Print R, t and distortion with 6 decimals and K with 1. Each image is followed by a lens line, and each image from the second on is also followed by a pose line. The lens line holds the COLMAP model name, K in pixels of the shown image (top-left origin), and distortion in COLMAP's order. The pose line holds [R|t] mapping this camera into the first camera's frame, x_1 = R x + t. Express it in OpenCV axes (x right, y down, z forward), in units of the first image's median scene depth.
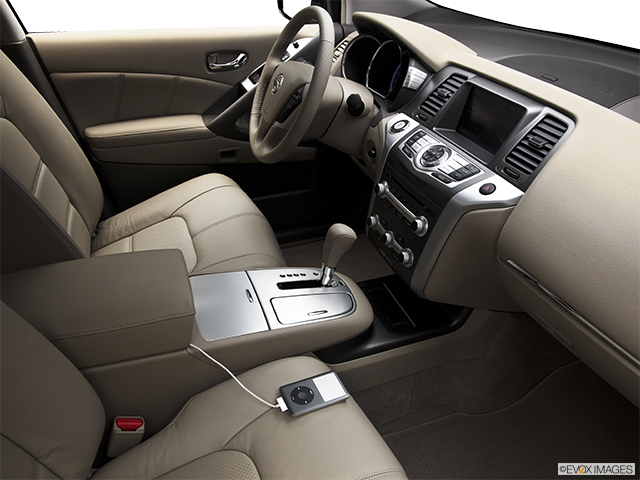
lens RADIAL K [[476.1, 0, 327.6], [0, 476.1, 239.3], [0, 0, 1]] dist [-0.132236, 0.071114]
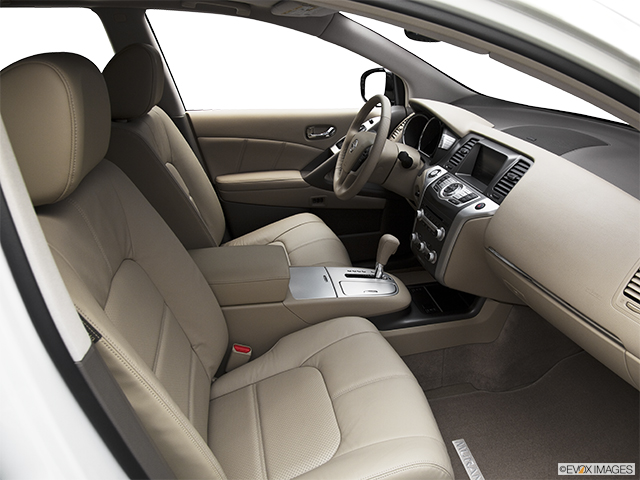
lens RADIAL K [[471.9, 0, 373.4], [0, 471.9, 240.1], [0, 0, 1]] dist [-0.116919, 0.000583]
pose [[0.995393, 0.024874, -0.092592, 0.102302], [-0.039498, 0.986386, -0.159632, 0.197739], [0.087361, 0.162554, 0.982825, -0.399935]]
